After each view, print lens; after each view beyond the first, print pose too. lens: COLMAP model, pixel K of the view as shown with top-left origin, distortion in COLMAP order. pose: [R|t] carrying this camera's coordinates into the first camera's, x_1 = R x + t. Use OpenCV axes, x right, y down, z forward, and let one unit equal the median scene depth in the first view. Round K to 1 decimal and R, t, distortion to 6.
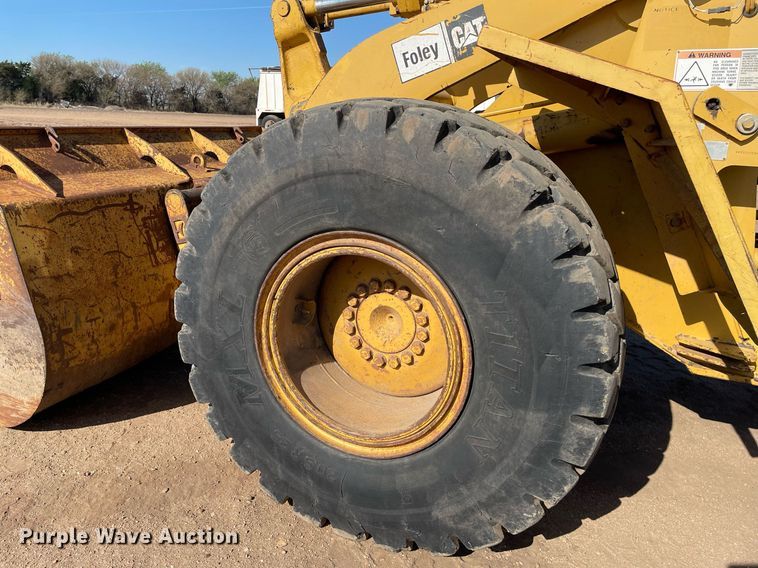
lens RADIAL K [[557.2, 0, 361.9], [0, 557.2, 265.7], [0, 0, 1]] dist [0.103571, -0.138656]
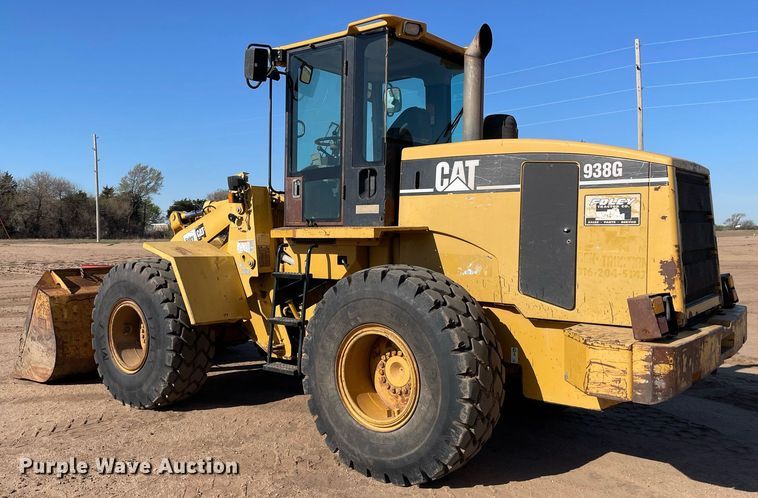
lens RADIAL K [[615.2, 0, 367.6], [0, 615.2, 248.4], [0, 0, 1]] dist [0.045416, -0.009410]
pose [[0.966790, -0.035176, -0.253139, 1.924854], [-0.025896, 0.971902, -0.233958, 0.393016], [0.254256, 0.232743, 0.938714, -1.794157]]
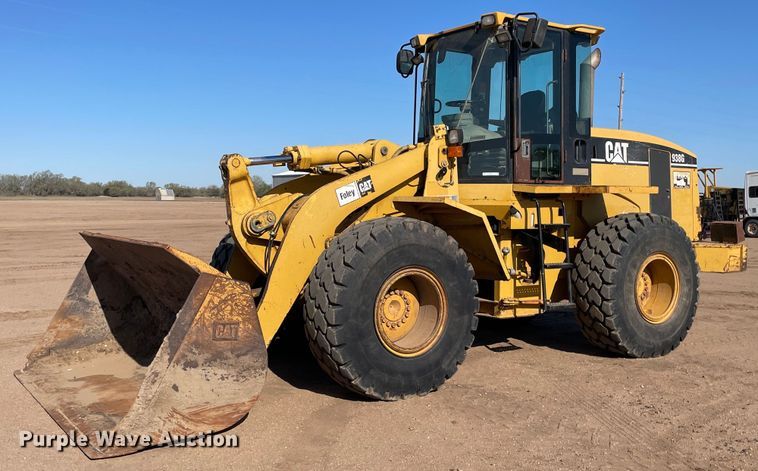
lens RADIAL K [[760.6, 0, 379.0], [0, 760.6, 235.5], [0, 0, 1]] dist [0.059783, -0.005995]
pose [[0.555583, -0.074022, 0.828160, -2.590719], [0.228765, 0.971196, -0.066664, 0.004433], [-0.799371, 0.226491, 0.556514, -0.794327]]
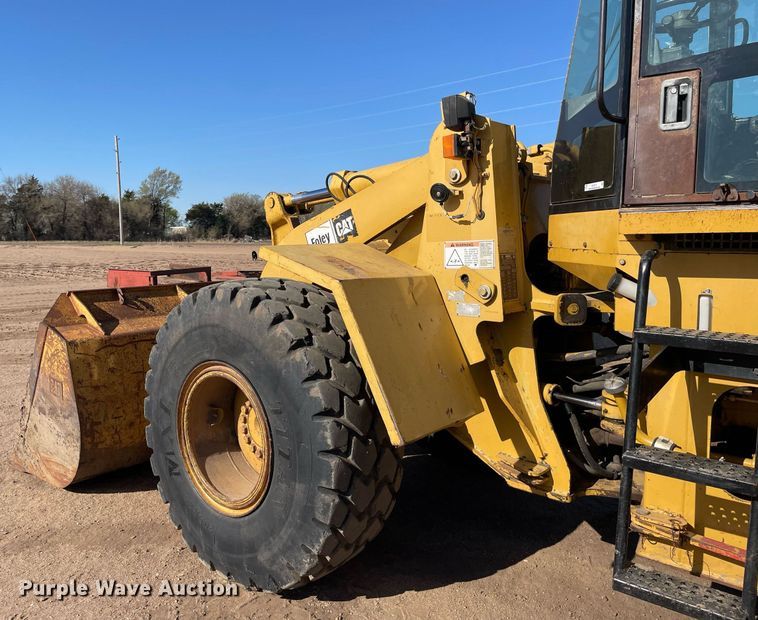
lens RADIAL K [[597.7, 0, 344.4], [0, 597.7, 289.1], [0, 0, 1]] dist [0.087591, -0.103673]
pose [[0.951390, -0.011677, -0.307766, 0.722563], [-0.043266, 0.984304, -0.171093, 0.011824], [0.304933, 0.176092, 0.935953, -0.453586]]
